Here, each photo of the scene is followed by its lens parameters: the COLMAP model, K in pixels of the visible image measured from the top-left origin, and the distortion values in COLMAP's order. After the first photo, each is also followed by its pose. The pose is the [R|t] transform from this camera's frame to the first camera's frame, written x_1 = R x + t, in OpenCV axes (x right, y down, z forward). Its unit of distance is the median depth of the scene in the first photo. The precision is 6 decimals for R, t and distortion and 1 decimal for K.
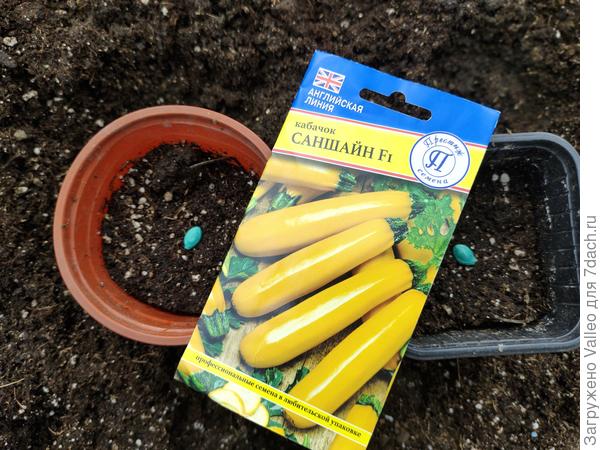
lens RADIAL K [[470.9, 0, 300.0], [0, 470.9, 225.0], [0, 0, 1]] dist [-0.052534, 0.000476]
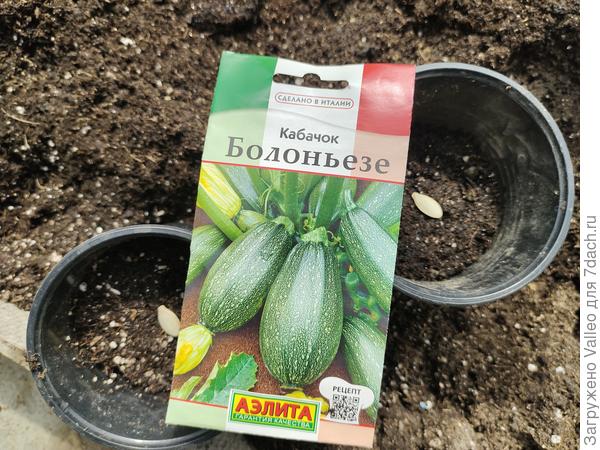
lens RADIAL K [[470.9, 0, 300.0], [0, 470.9, 225.0], [0, 0, 1]] dist [-0.052534, 0.000476]
pose [[0.870250, 0.488188, -0.065864, 0.134617], [-0.485905, 0.872682, 0.048189, 0.183480], [0.081004, -0.009932, 0.996664, -0.060894]]
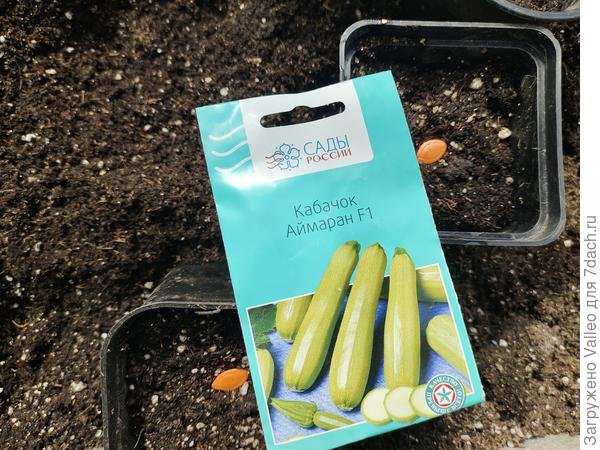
lens RADIAL K [[470.9, 0, 300.0], [0, 470.9, 225.0], [0, 0, 1]] dist [-0.052534, 0.000476]
pose [[0.998945, 0.020596, 0.041040, 0.025233], [-0.022782, 0.998306, 0.053534, 0.175975], [-0.039867, -0.054413, 0.997722, 0.000596]]
